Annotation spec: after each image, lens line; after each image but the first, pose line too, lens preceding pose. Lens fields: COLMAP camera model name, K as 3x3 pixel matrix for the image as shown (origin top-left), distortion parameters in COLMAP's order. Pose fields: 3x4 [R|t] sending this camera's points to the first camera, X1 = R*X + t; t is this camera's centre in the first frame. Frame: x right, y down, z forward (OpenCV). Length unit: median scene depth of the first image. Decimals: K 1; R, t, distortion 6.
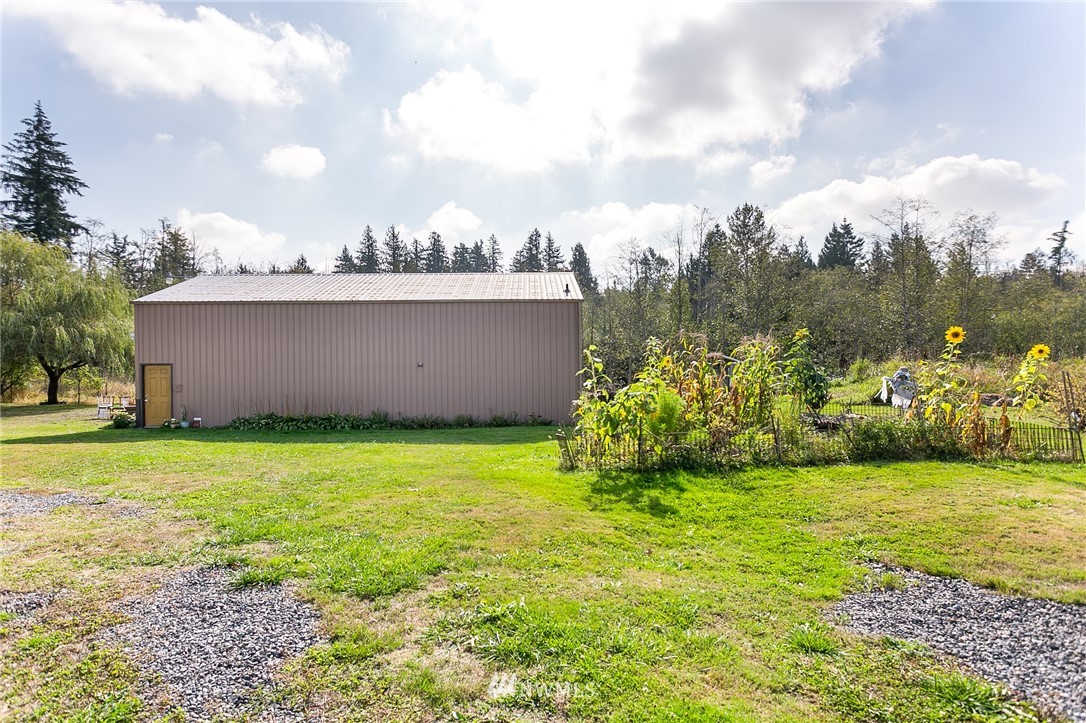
lens RADIAL K [[621.0, 0, 542.8], [0, 621.0, 360.2], [0, 0, 1]] dist [0.003480, 0.000938]
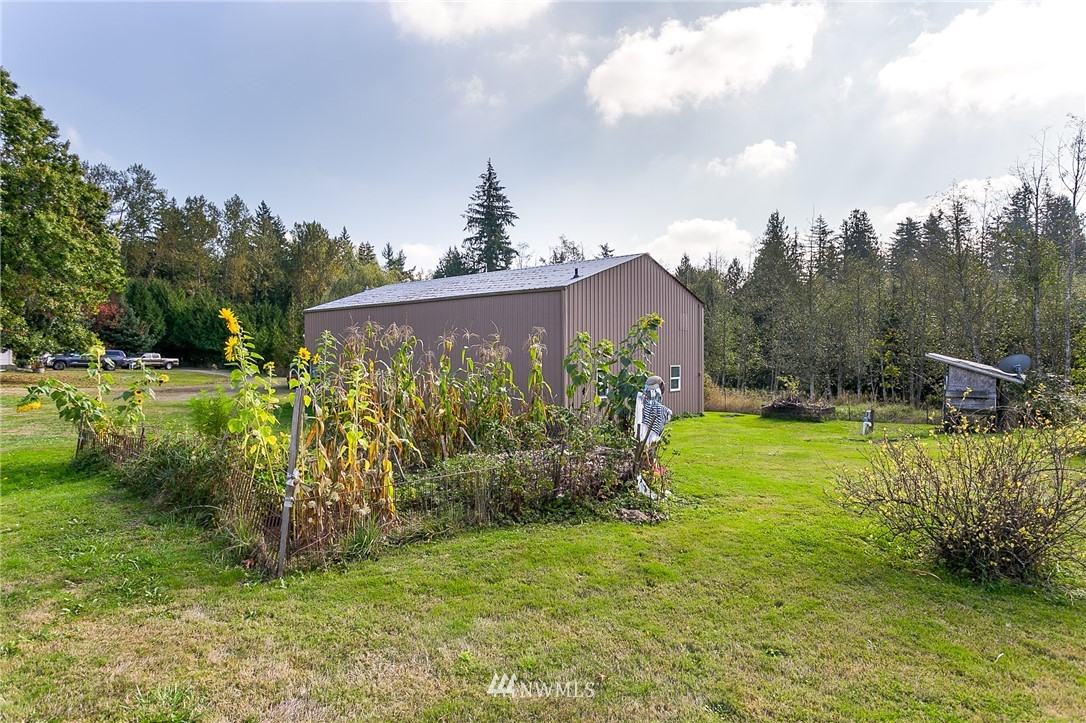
lens RADIAL K [[664.0, 0, 542.9], [0, 664.0, 358.4], [0, 0, 1]] dist [-0.002968, -0.000387]
pose [[0.718099, 0.008916, -0.695884, 0.251640], [-0.013067, 0.999914, -0.000672, 0.006950], [0.695818, 0.009576, 0.718154, 0.069825]]
